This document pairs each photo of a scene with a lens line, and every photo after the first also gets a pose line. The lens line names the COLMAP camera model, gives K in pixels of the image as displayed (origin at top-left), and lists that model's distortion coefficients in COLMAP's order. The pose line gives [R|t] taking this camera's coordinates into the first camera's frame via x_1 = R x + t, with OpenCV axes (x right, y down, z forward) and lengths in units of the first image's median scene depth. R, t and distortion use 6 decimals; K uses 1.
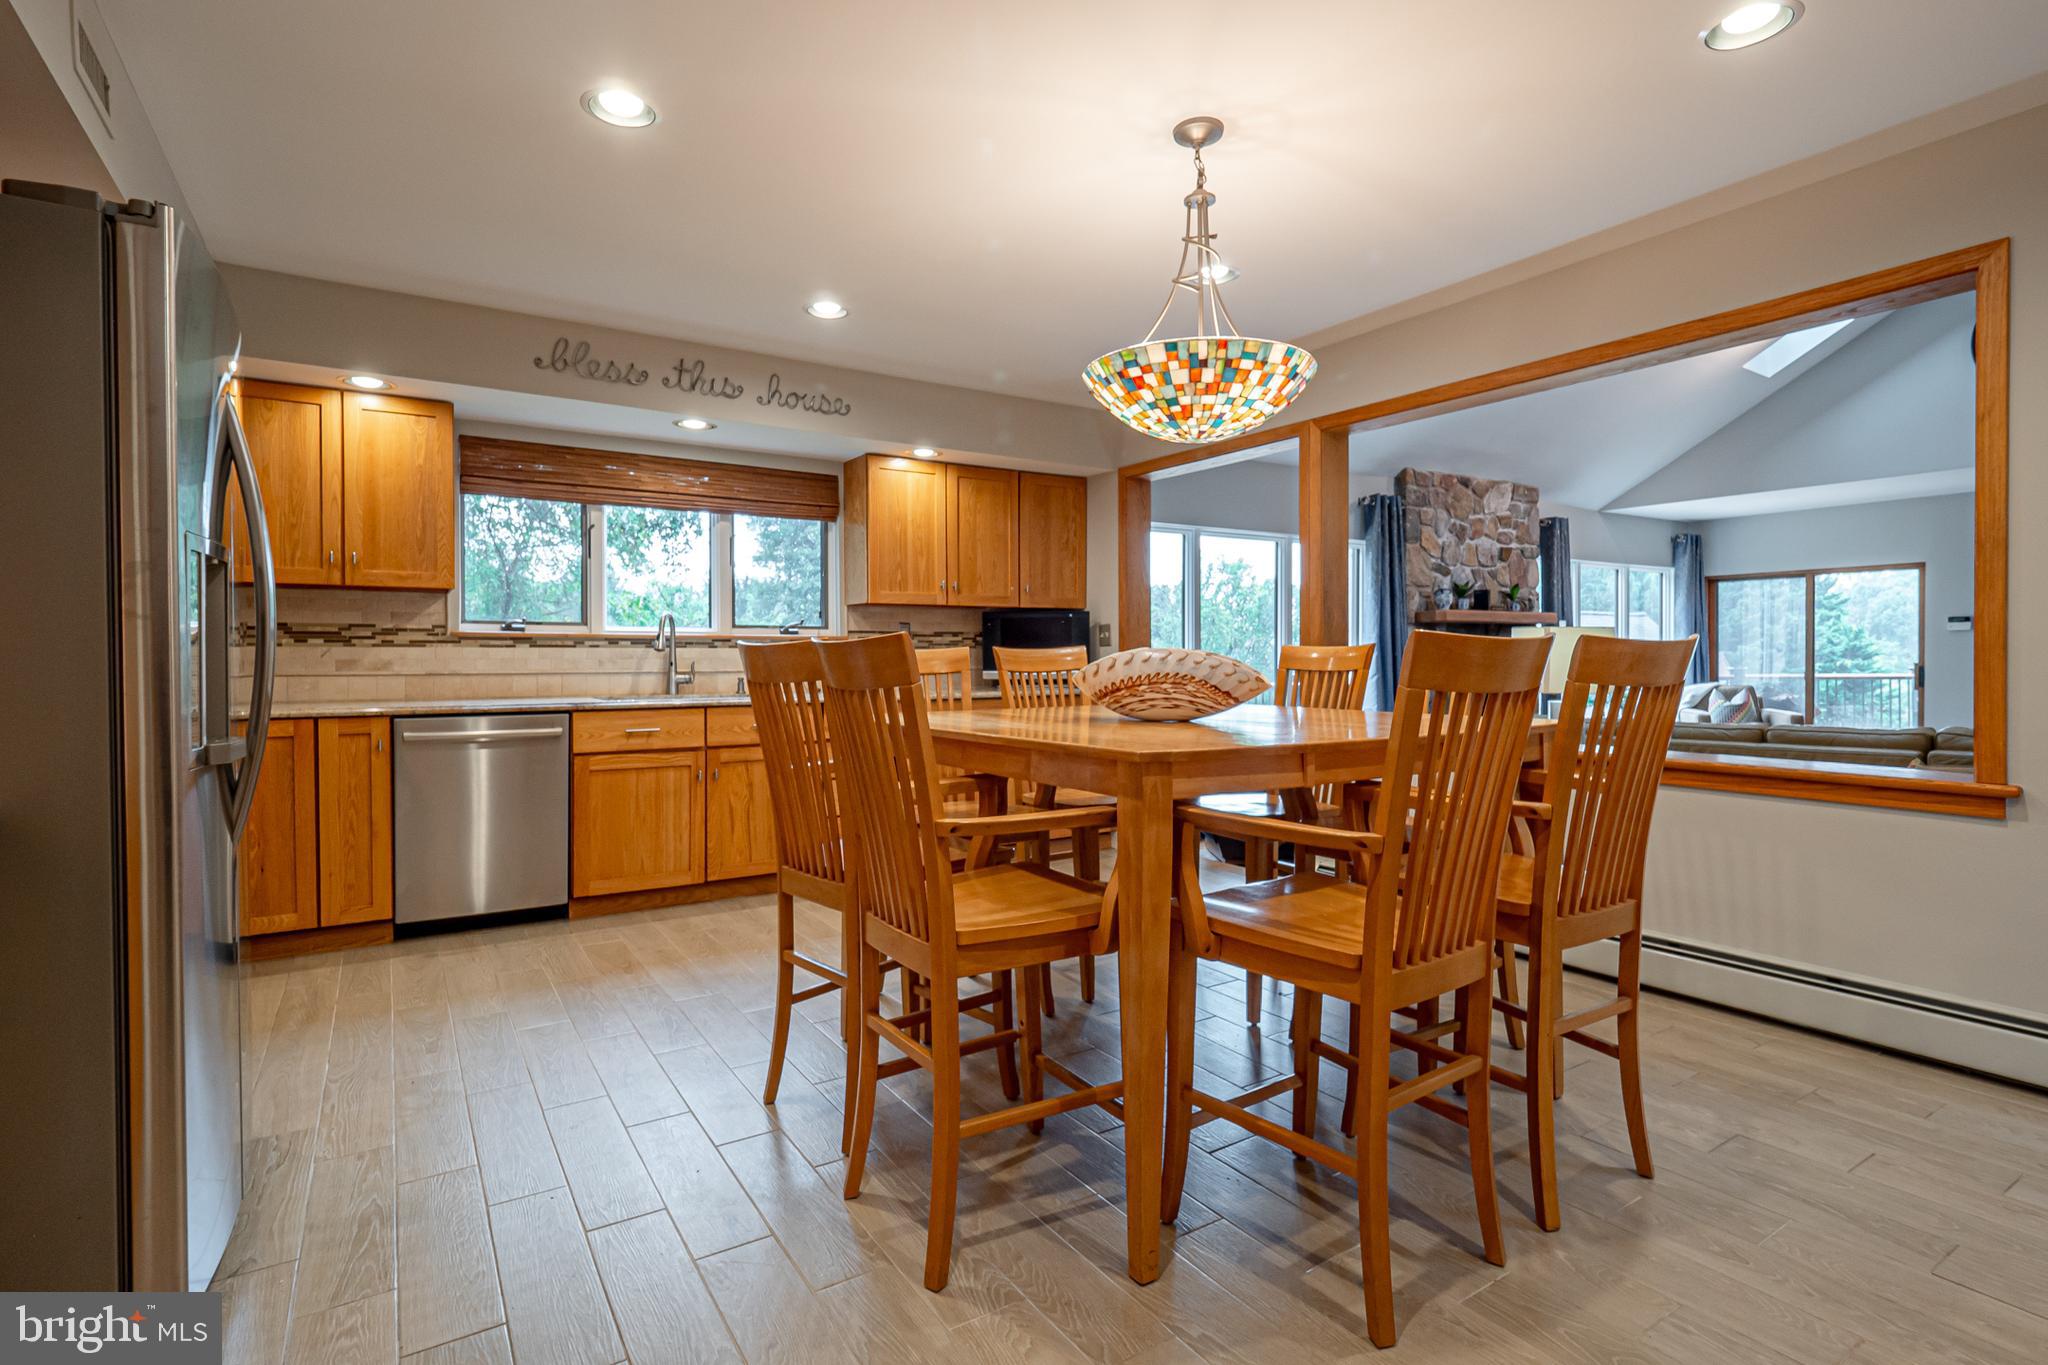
lens RADIAL K [[983.7, 0, 1022.5], [0, 983.7, 670.6], [0, 0, 1]] dist [0.000857, -0.000381]
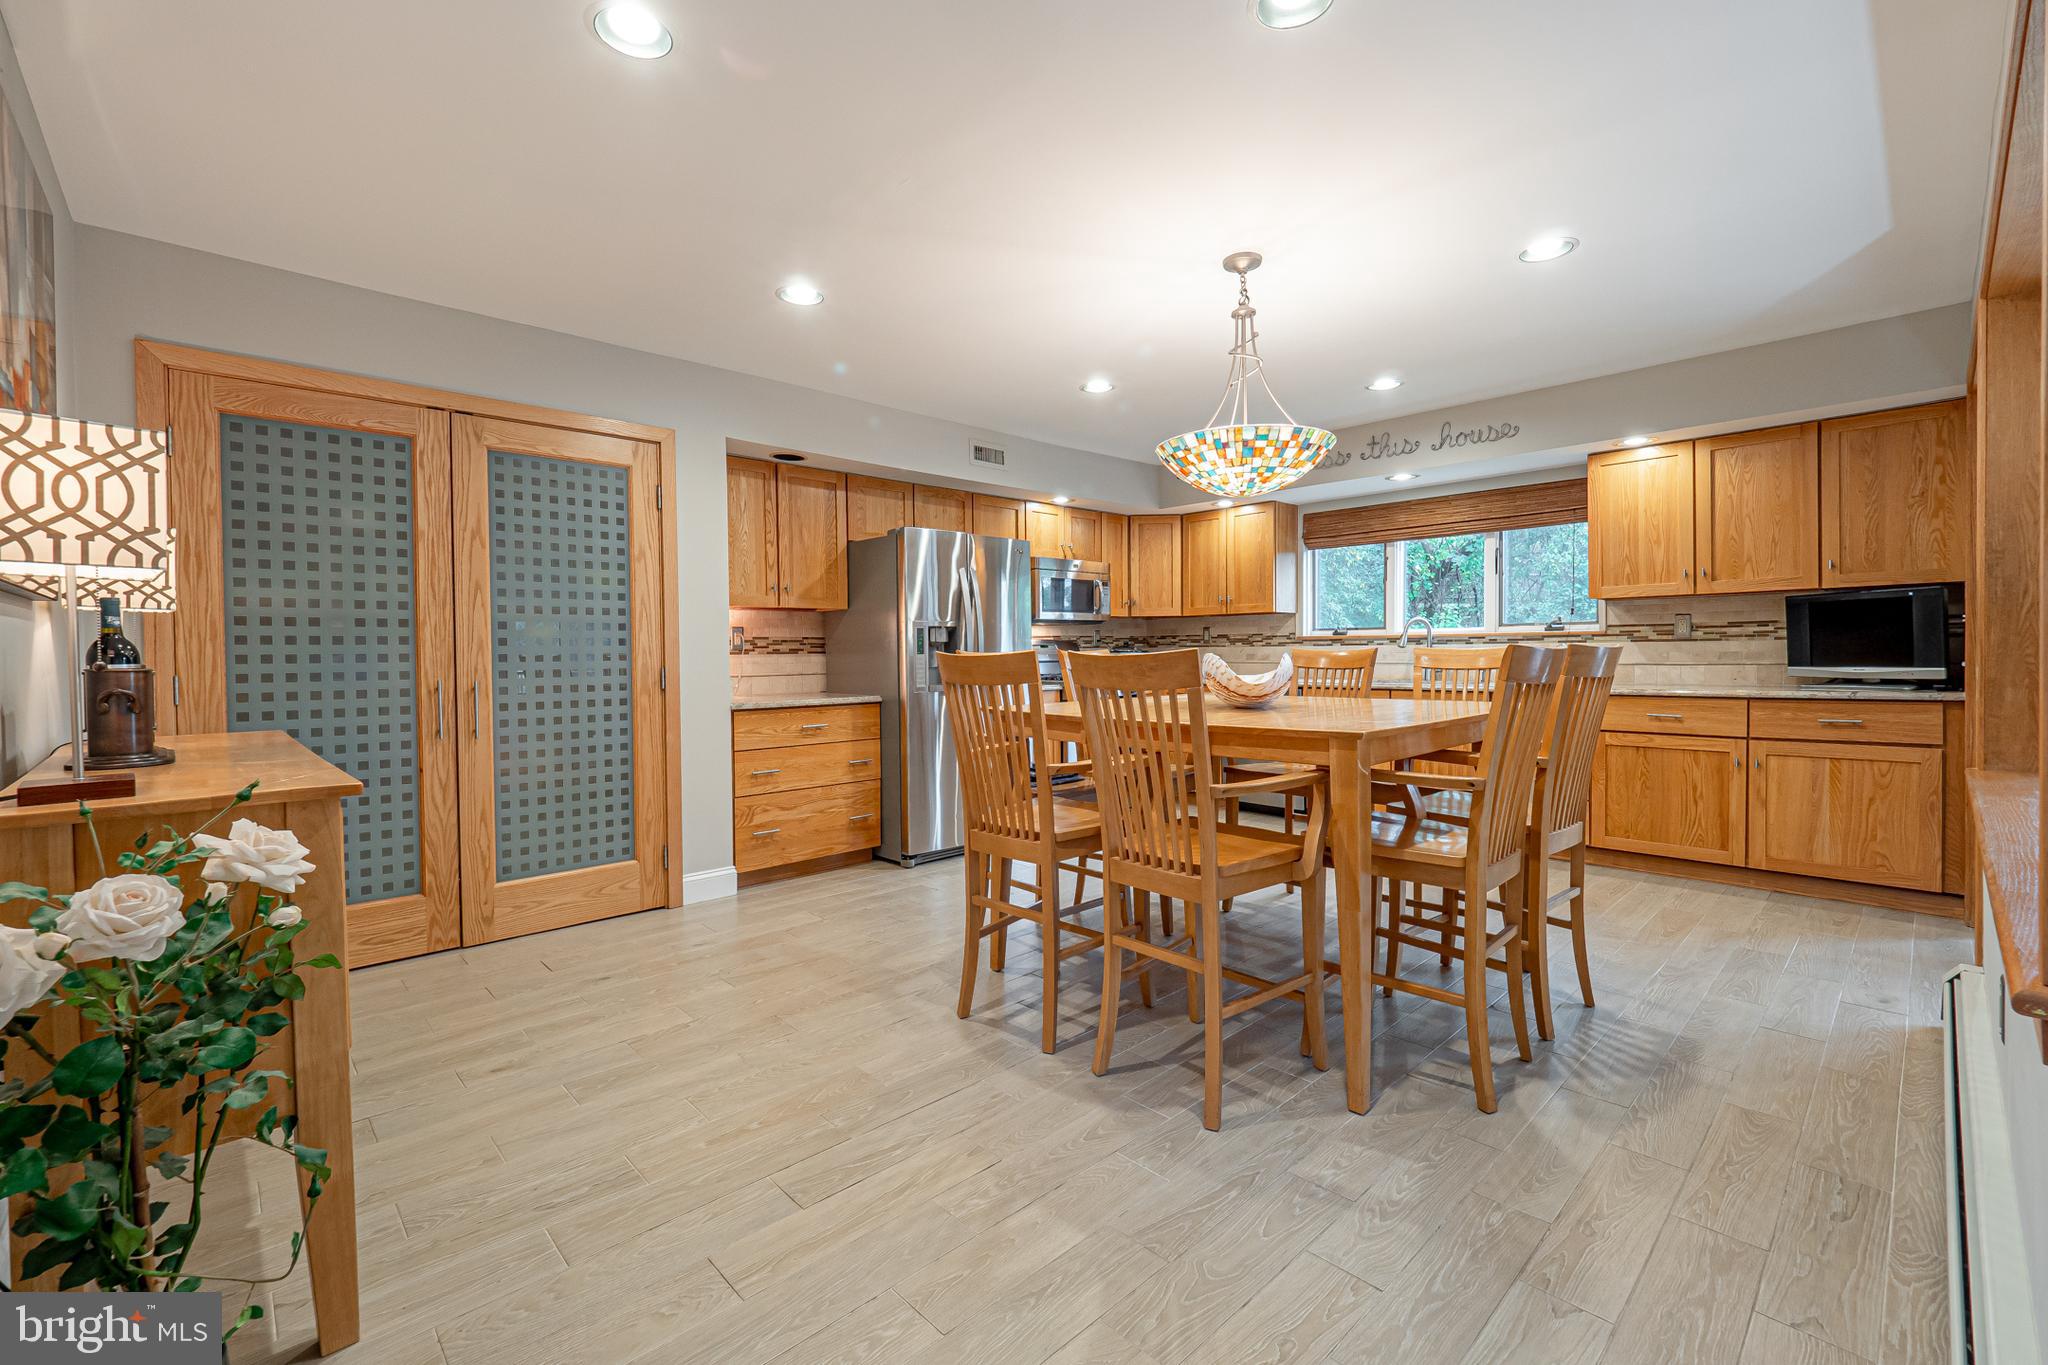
lens RADIAL K [[862.6, 0, 1014.0], [0, 862.6, 666.8], [0, 0, 1]] dist [-0.002509, -0.000179]
pose [[0.178188, 0.019353, -0.983806, 0.765986], [-0.000806, 0.999809, 0.019522, -0.017772], [0.983996, -0.002685, 0.178170, 0.295840]]
